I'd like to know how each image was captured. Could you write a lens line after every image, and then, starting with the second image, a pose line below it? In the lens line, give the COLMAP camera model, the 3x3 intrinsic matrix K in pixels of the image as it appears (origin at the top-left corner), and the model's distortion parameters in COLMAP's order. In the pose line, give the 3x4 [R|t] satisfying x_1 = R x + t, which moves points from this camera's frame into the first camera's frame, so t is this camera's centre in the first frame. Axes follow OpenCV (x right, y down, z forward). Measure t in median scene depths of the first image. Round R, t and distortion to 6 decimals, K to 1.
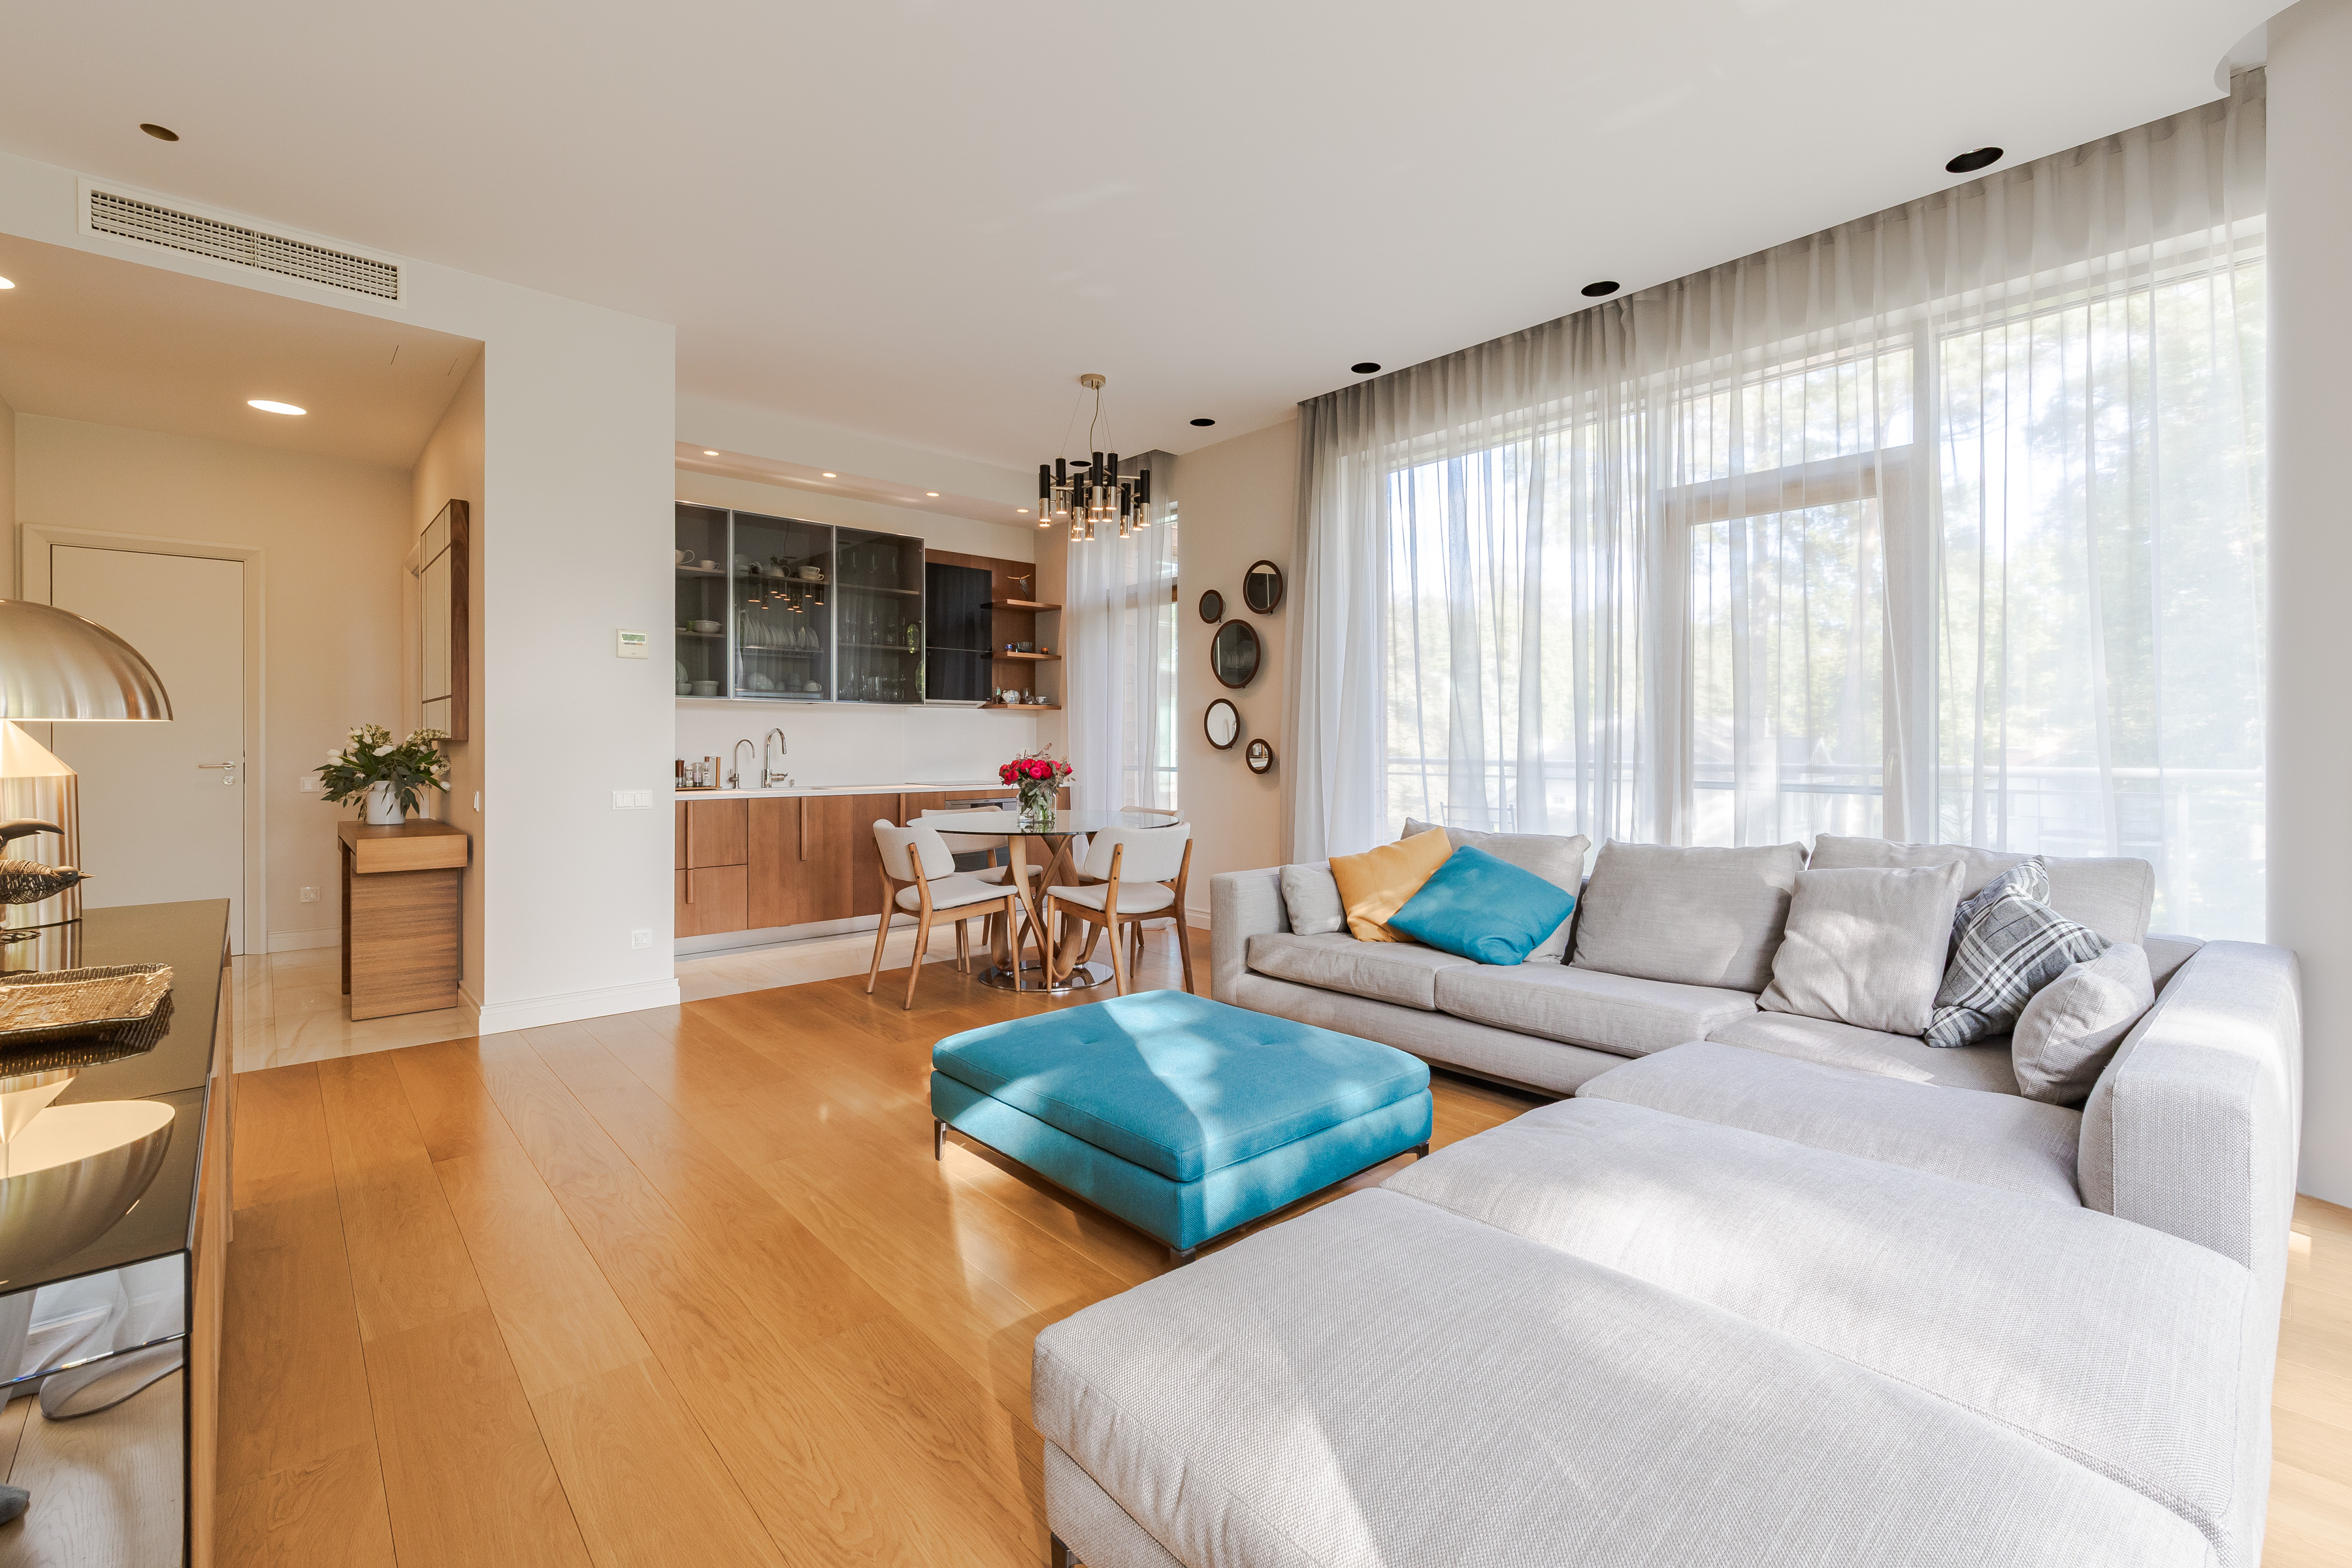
lens RADIAL K [[1013.9, 0, 1174.4], [0, 1013.9, 744.1], [0, 0, 1]] dist [-0.001166, 0.000031]
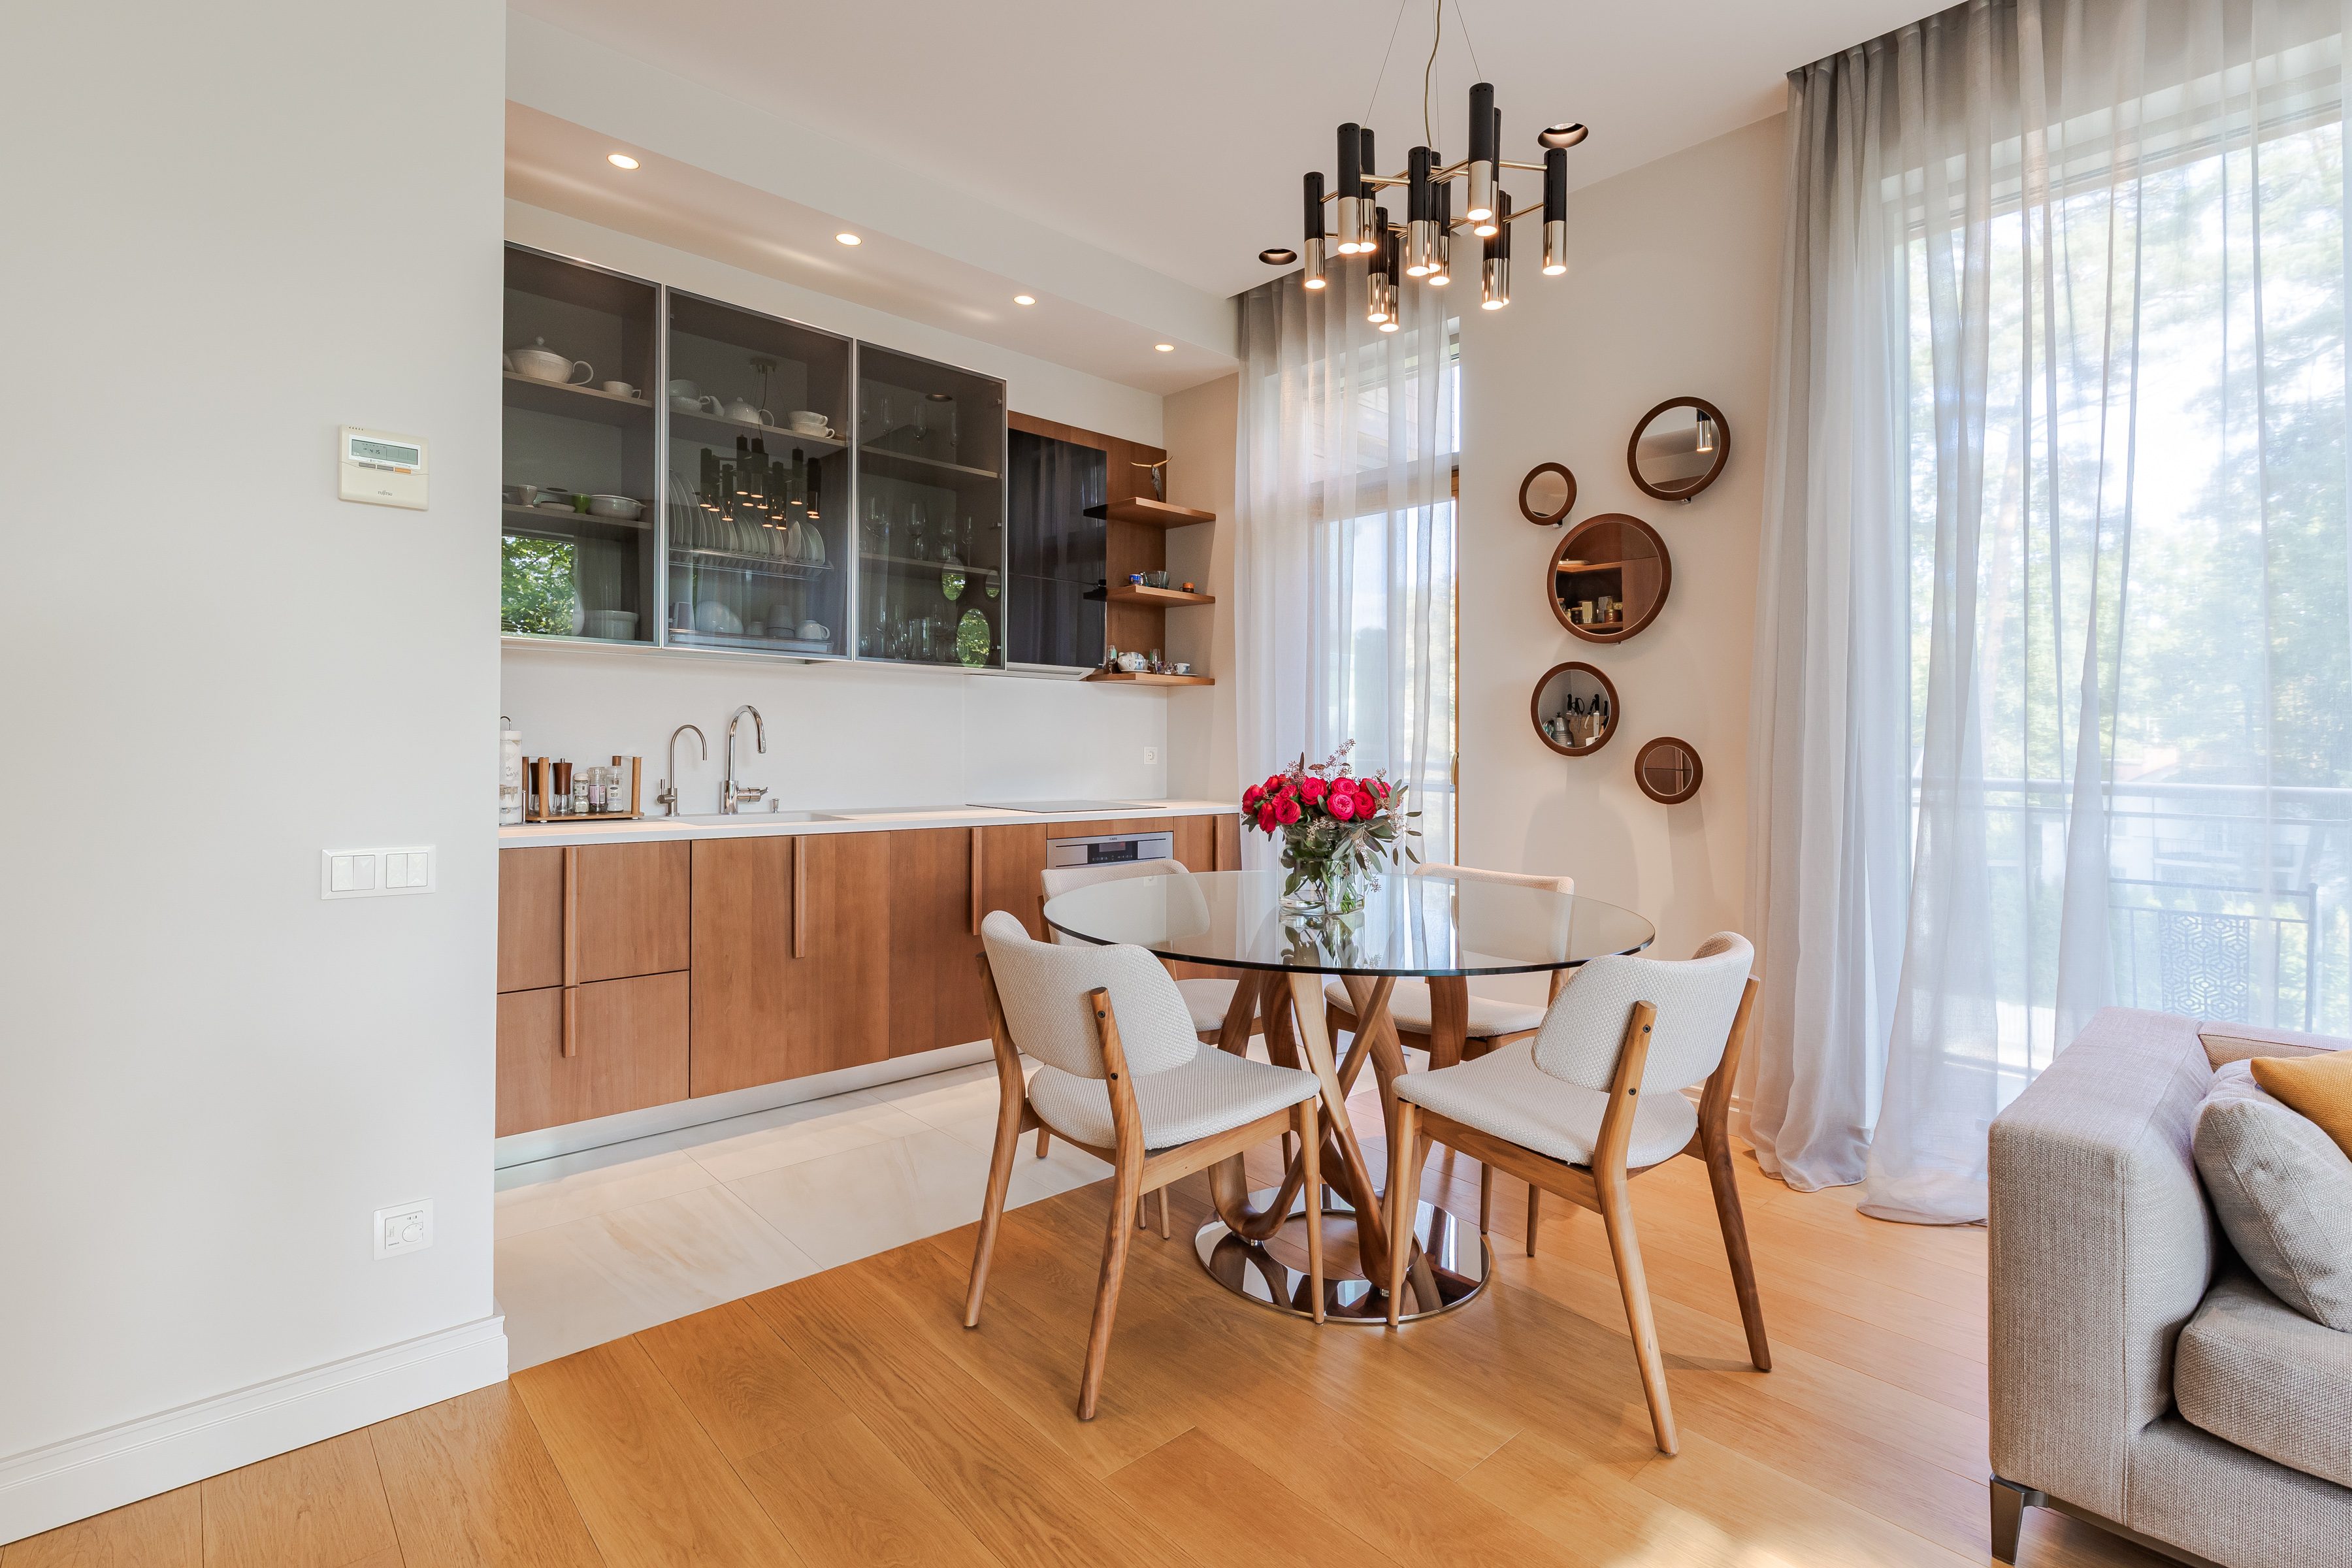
lens RADIAL K [[1091.1, 0, 1182.3], [0, 1091.1, 763.0], [0, 0, 1]] dist [0.000589, 0.000057]
pose [[0.999832, 0.013592, 0.012337, -0.170019], [-0.013814, 0.999741, 0.018107, 0.001428], [-0.012088, -0.018274, 0.999760, 0.420788]]
